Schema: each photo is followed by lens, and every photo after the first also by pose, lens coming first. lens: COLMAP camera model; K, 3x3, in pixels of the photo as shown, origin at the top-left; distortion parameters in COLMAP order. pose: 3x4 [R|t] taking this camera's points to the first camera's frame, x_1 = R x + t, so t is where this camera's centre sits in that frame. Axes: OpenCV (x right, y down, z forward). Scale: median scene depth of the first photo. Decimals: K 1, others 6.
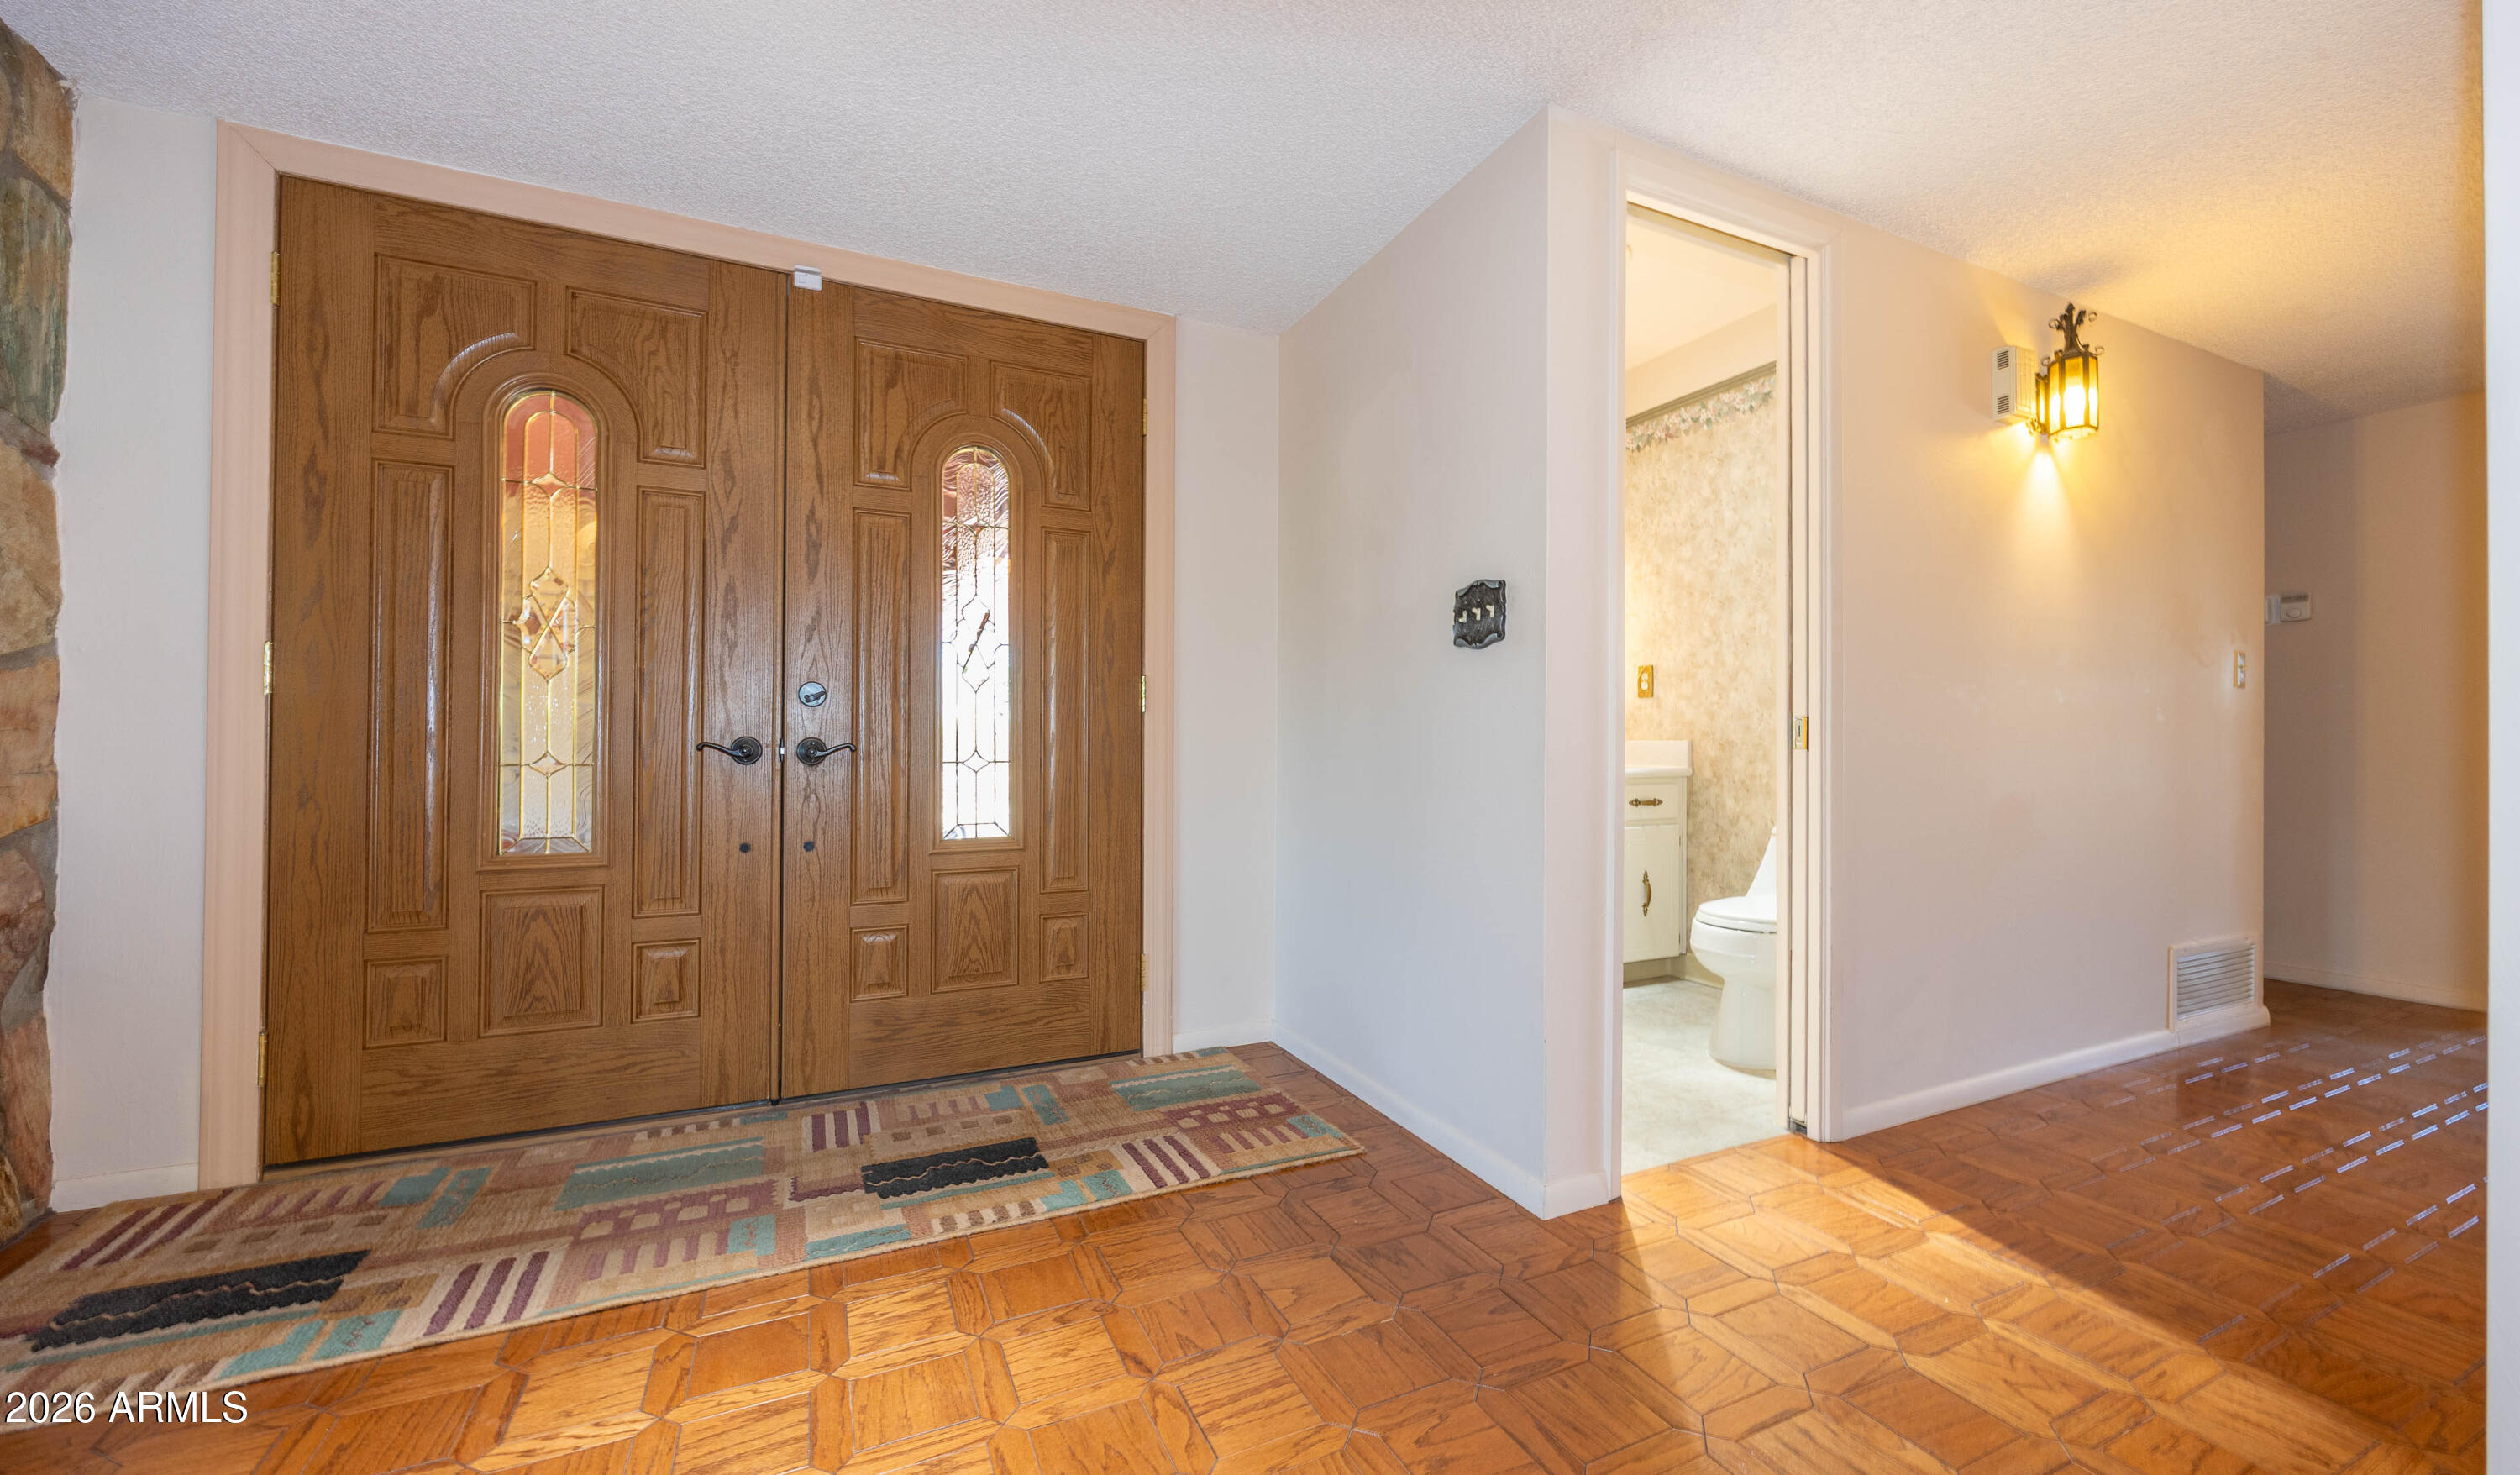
lens RADIAL K [[946.7, 0, 1260.0], [0, 946.7, 737.5], [0, 0, 1]] dist [-0.003586, -0.000273]
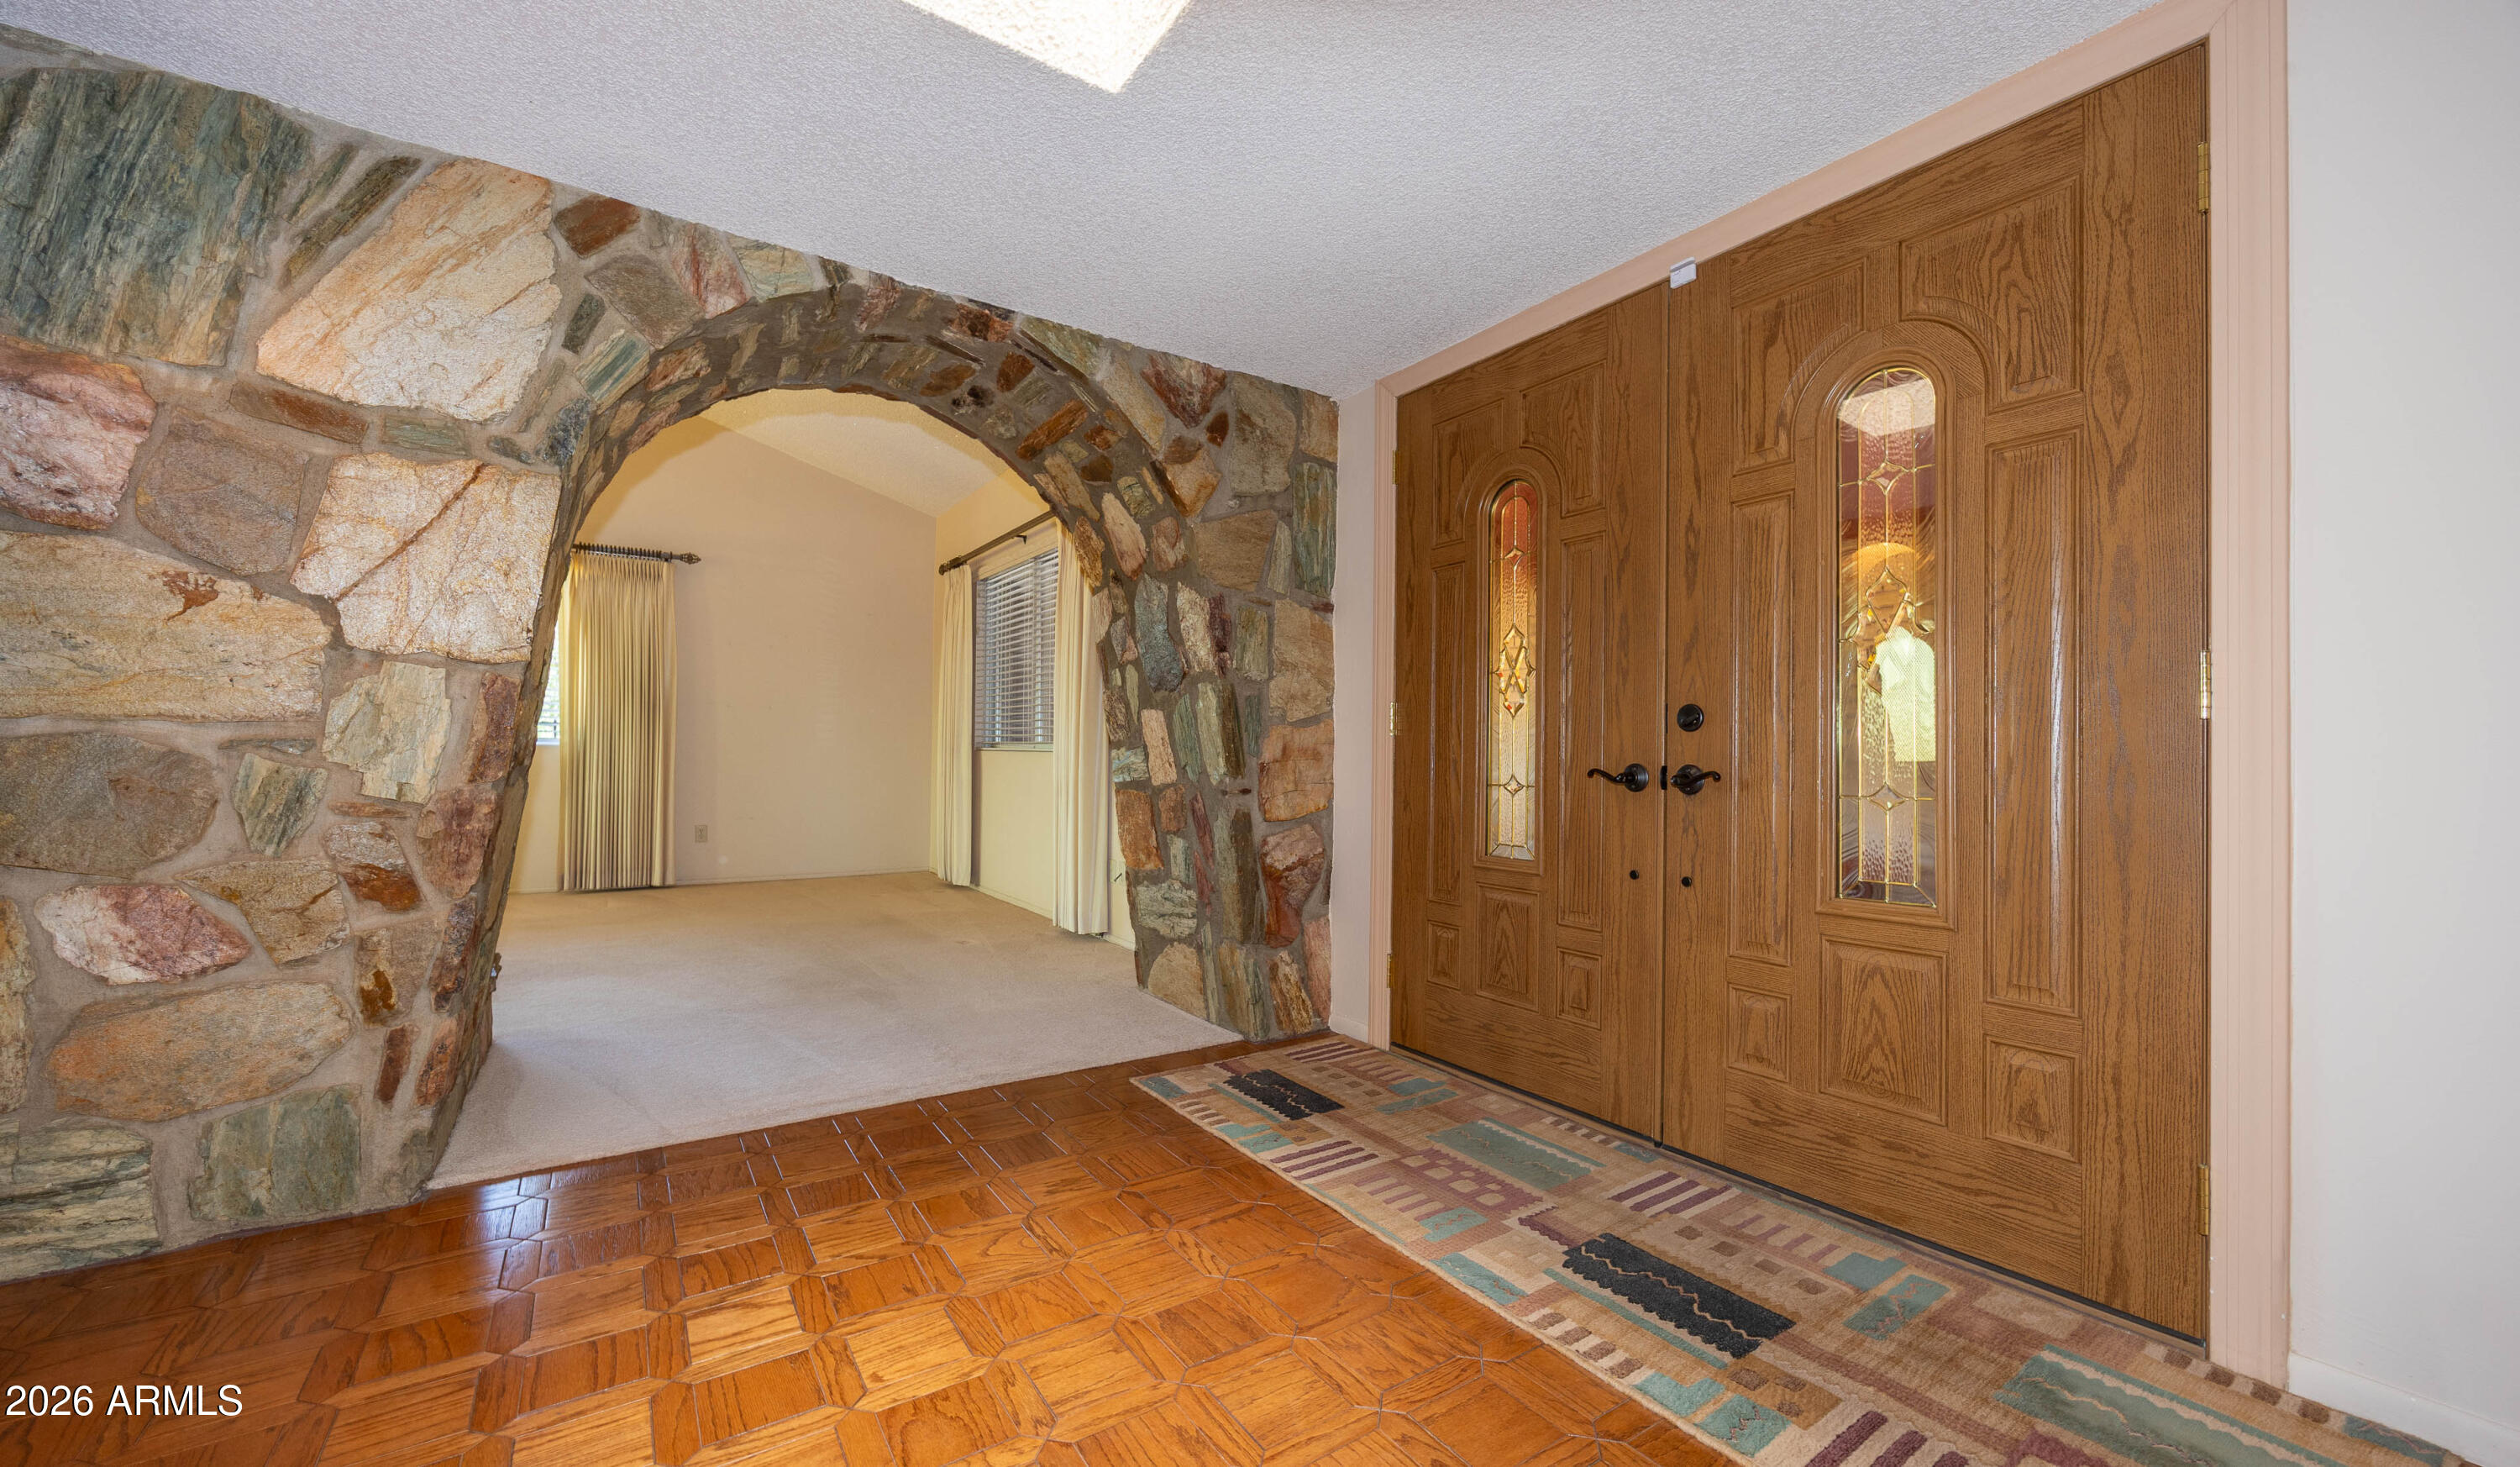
lens RADIAL K [[966.5, 0, 1314.6], [0, 966.5, 748.9], [0, 0, 1]] dist [-0.003932, -0.000118]
pose [[0.175971, -0.014103, -0.984294, 0.440090], [-0.001505, 0.999892, -0.014595, -0.000731], [0.984394, 0.004050, 0.175931, 0.534635]]
